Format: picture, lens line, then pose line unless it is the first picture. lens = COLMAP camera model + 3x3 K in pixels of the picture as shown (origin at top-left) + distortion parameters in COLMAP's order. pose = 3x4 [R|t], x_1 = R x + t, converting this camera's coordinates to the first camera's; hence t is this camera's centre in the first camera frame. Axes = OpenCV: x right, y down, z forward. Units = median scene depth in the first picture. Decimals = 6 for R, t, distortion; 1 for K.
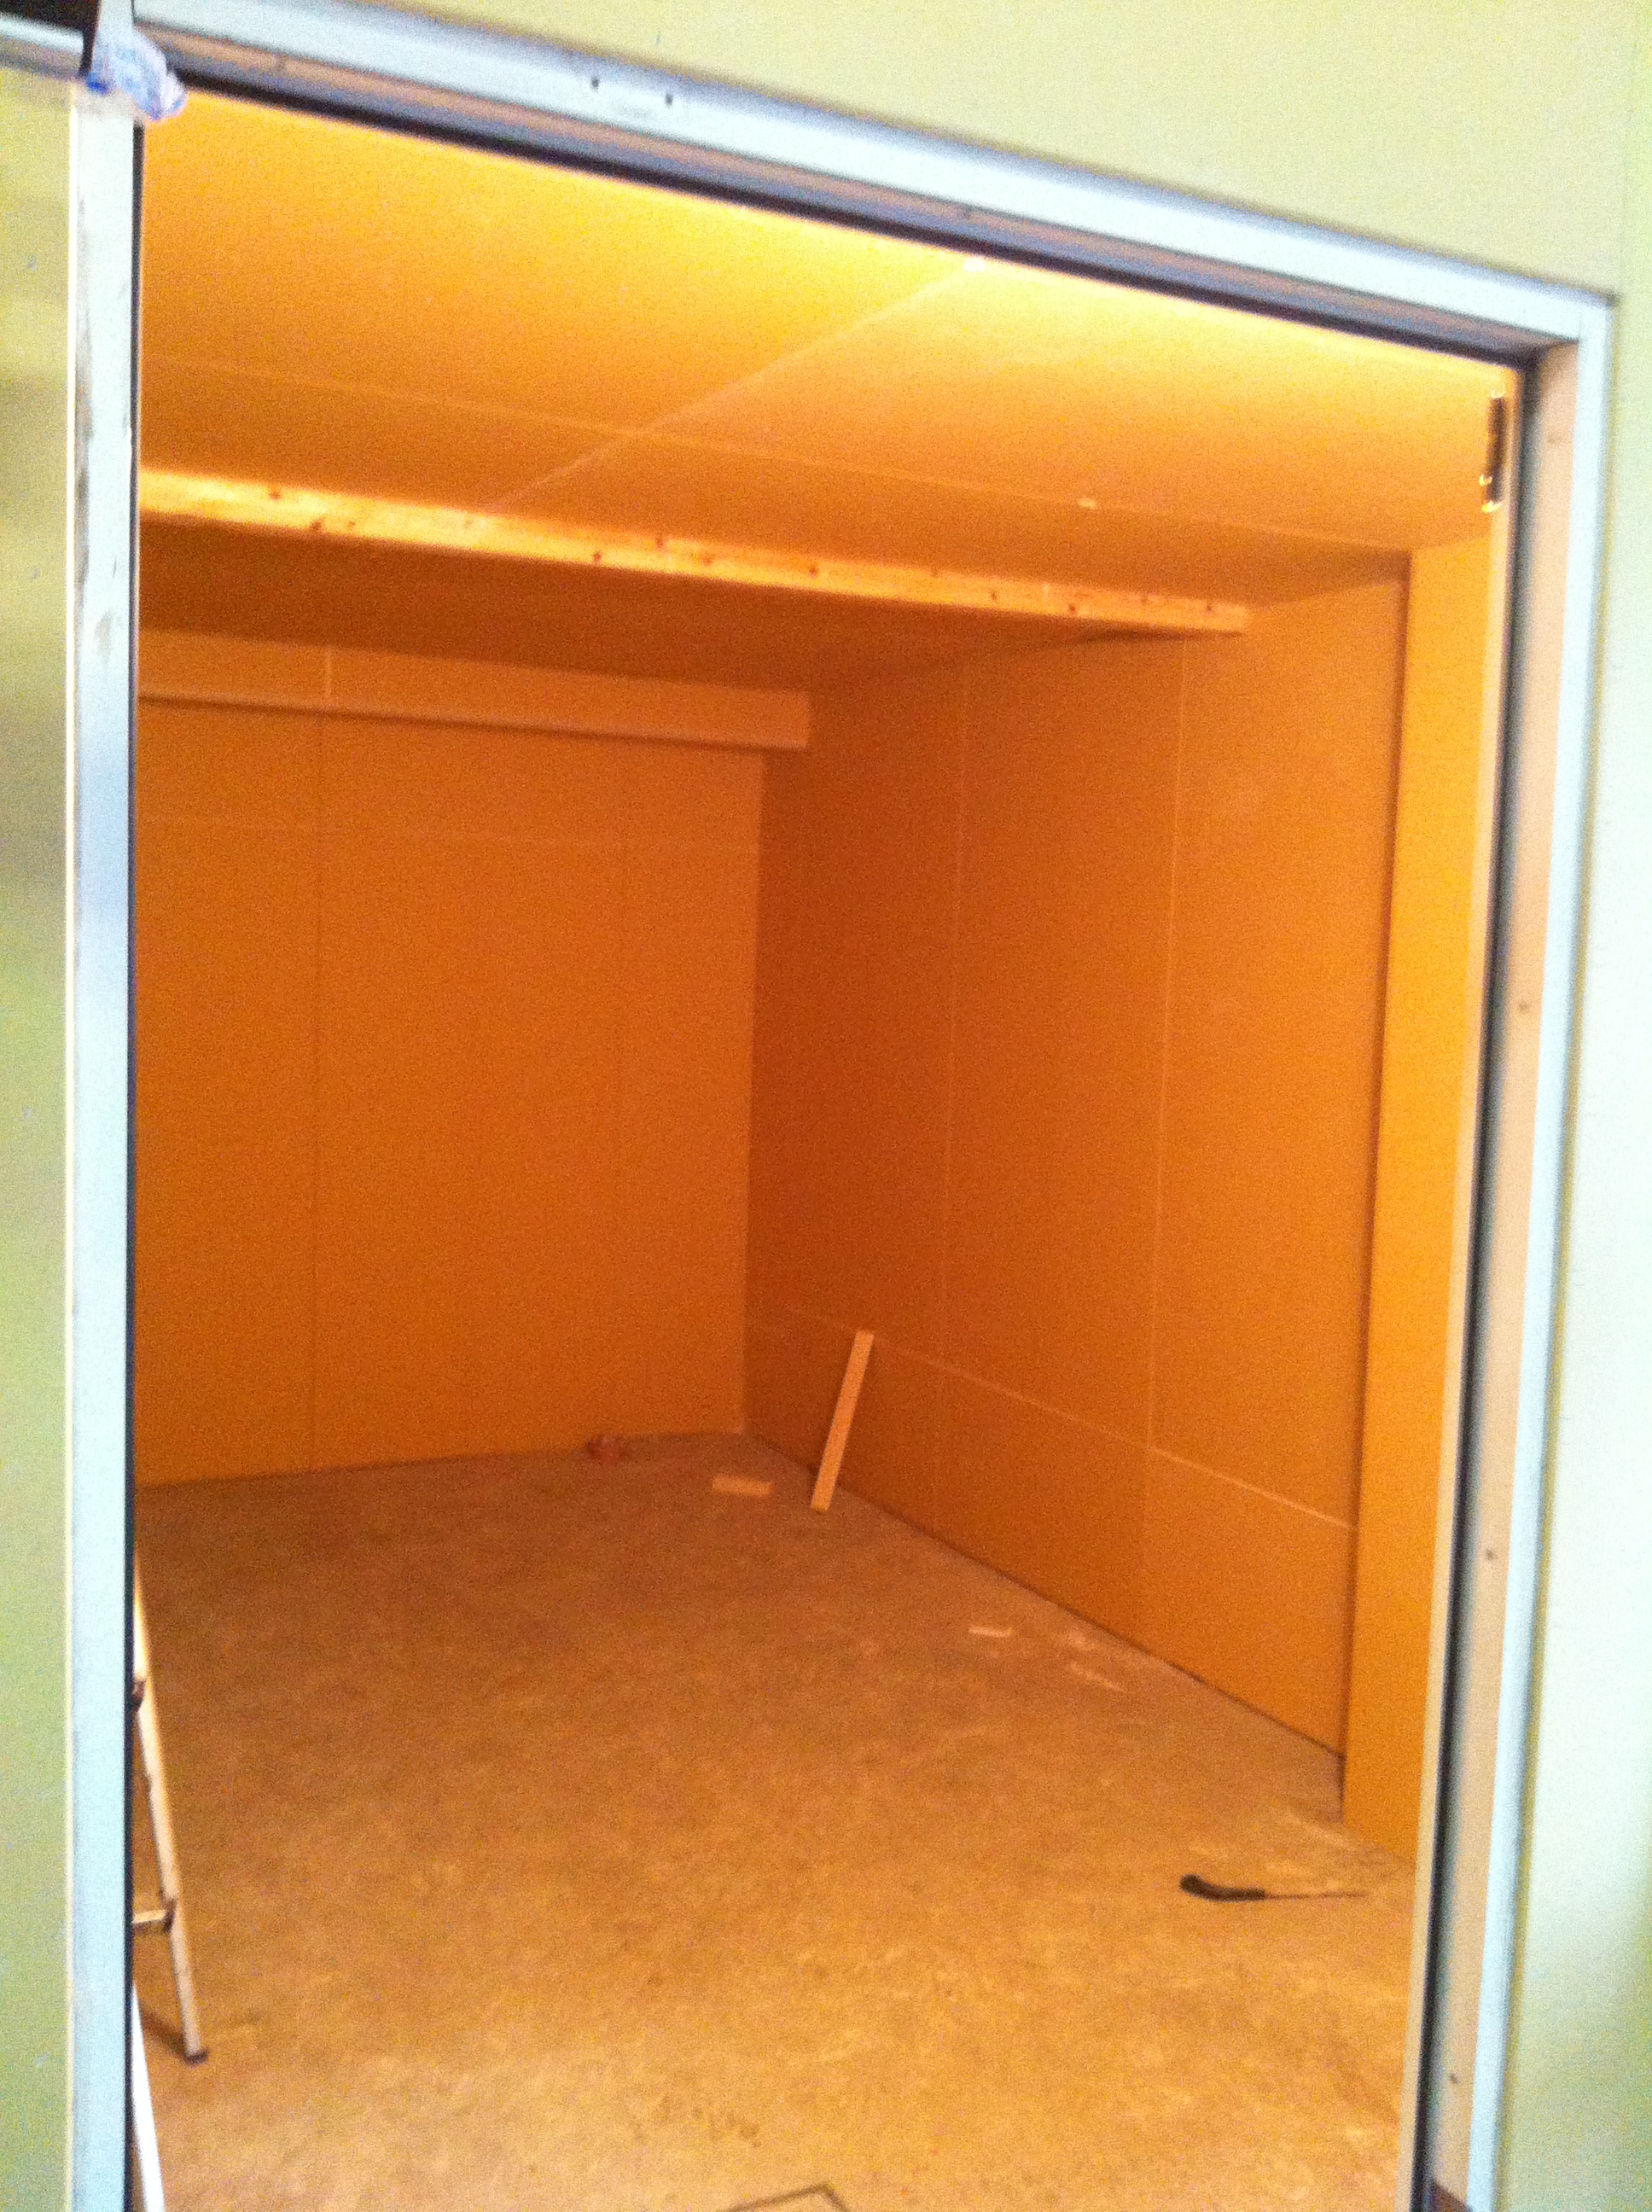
lens RADIAL K [[2029.8, 0, 817.5], [0, 2029.8, 1070.7], [0, 0, 1]] dist [0.055908, -0.193718]
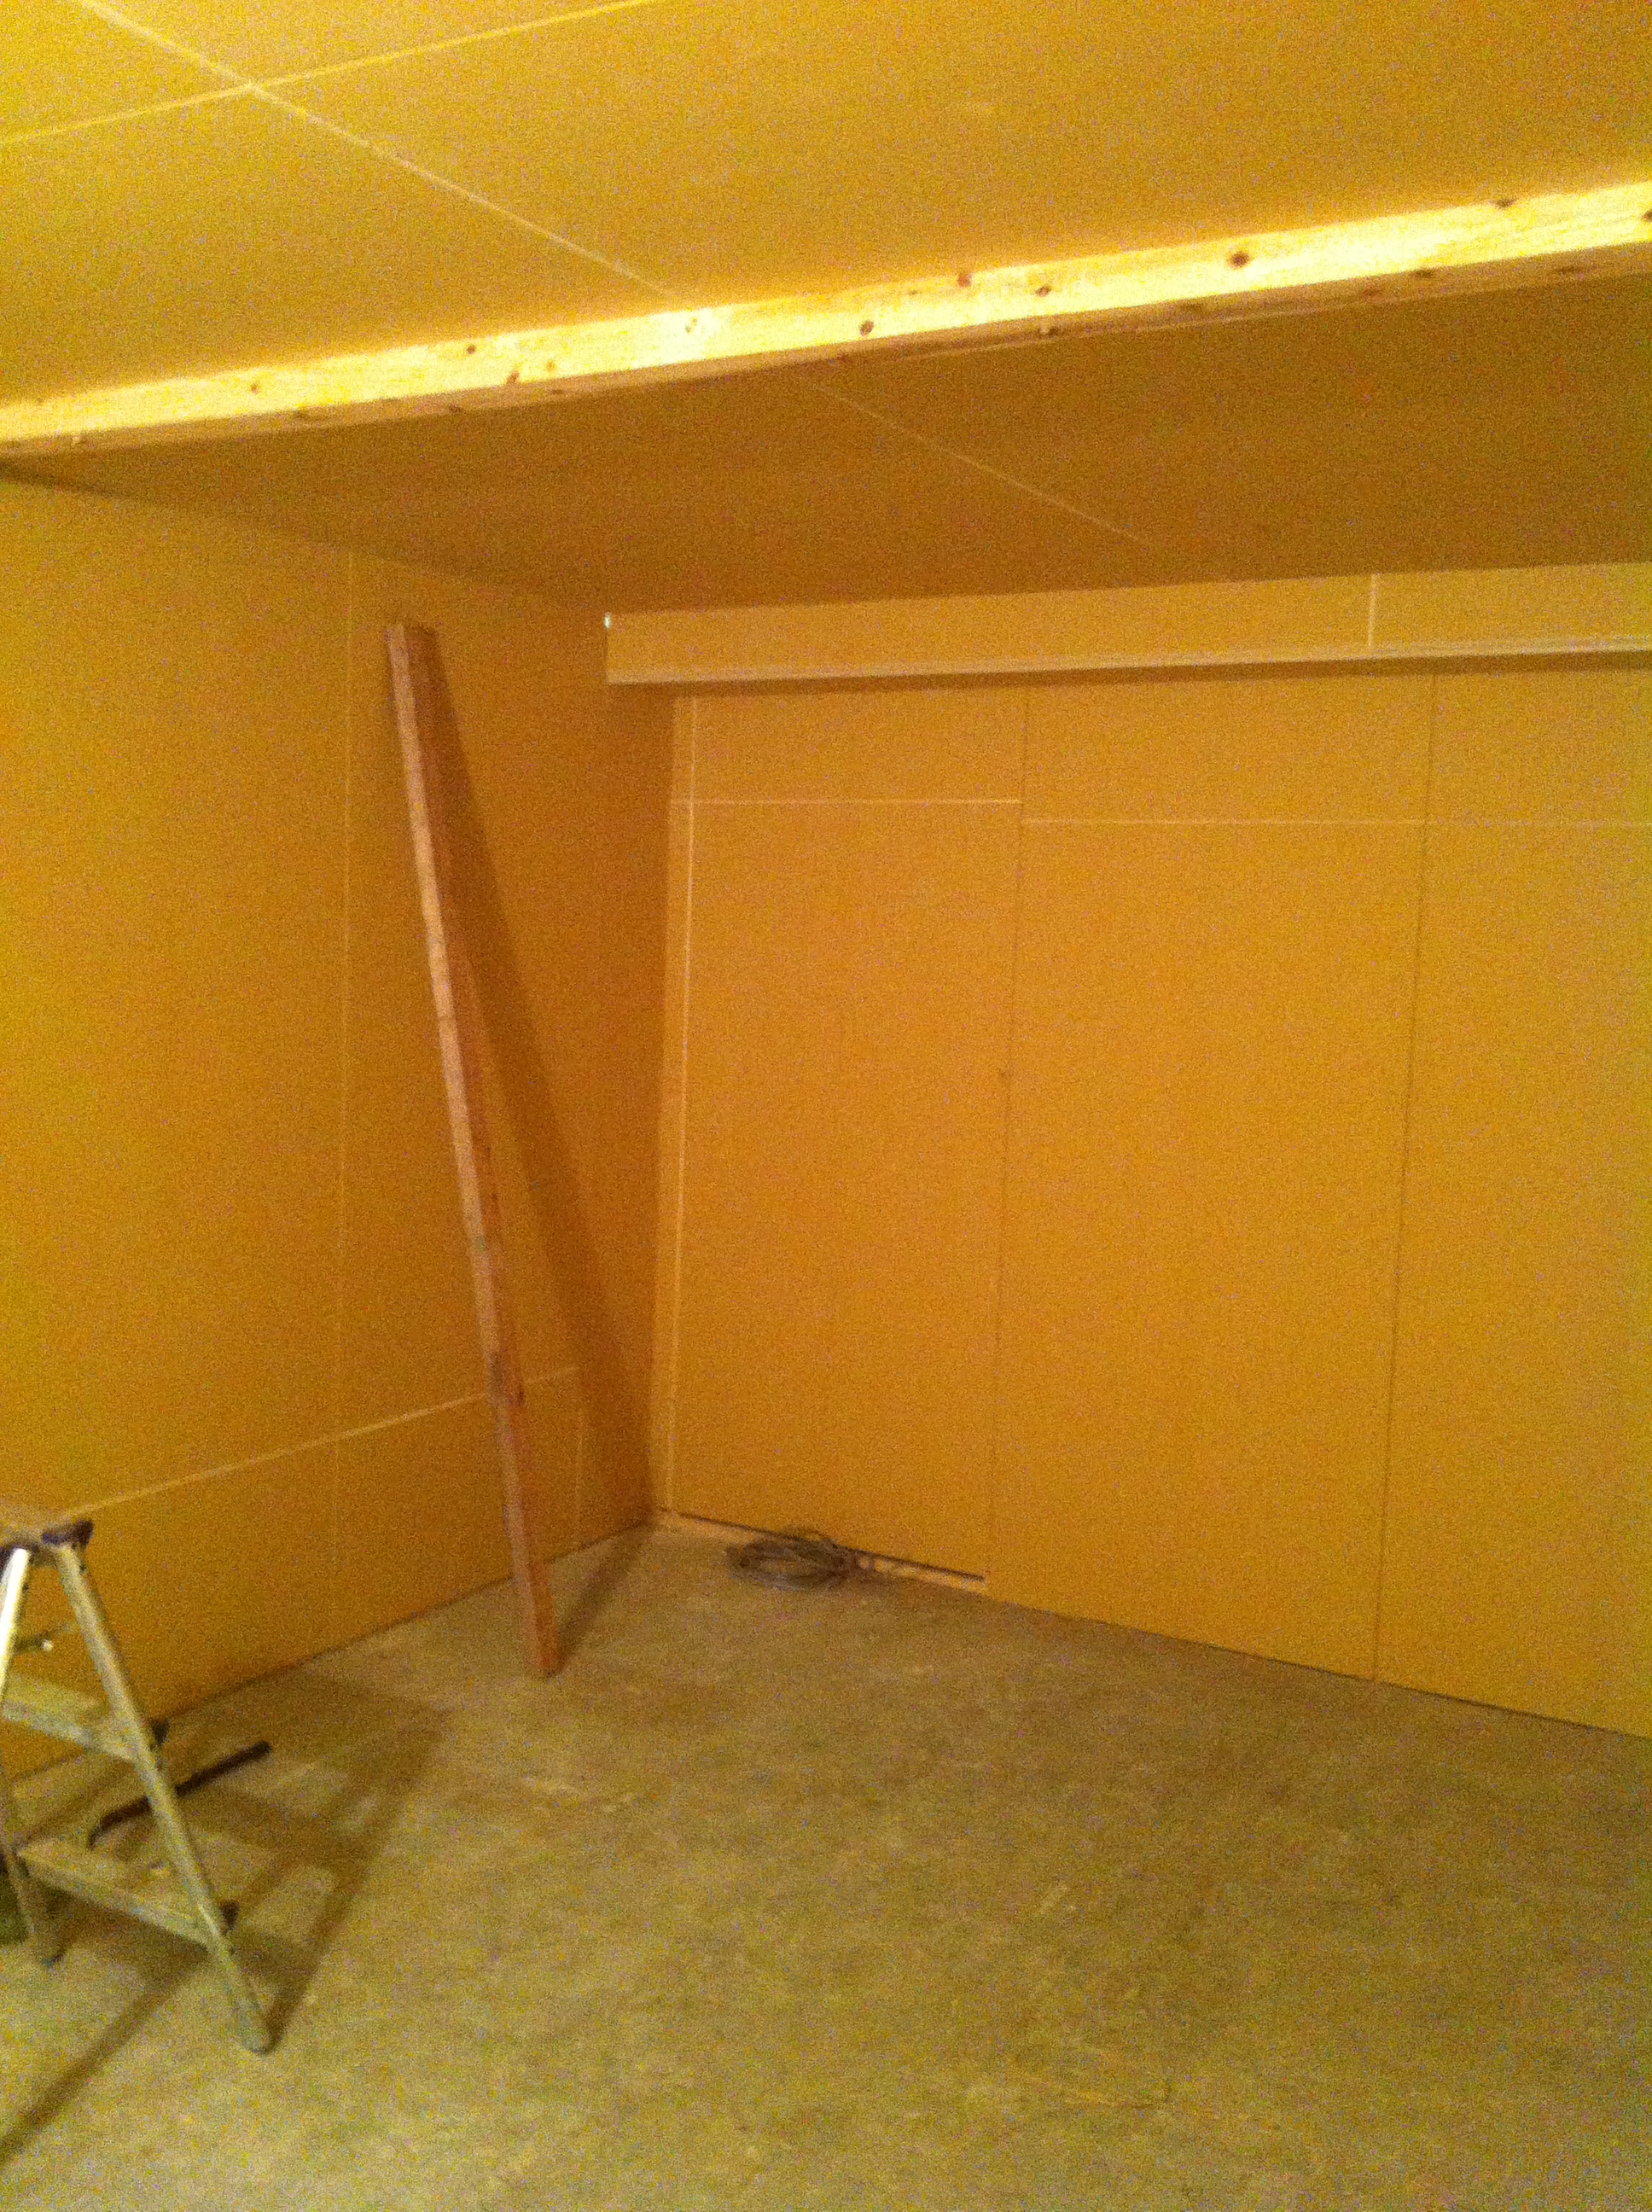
lens RADIAL K [[2083.3, 0, 817.3], [0, 2083.3, 1073.1], [0, 0, 1]] dist [0.014834, -0.133981]
pose [[0.548410, 0.047190, -0.834877, 0.300531], [-0.076737, 0.997034, 0.005949, -0.017180], [0.832681, 0.060803, 0.550405, 0.447604]]
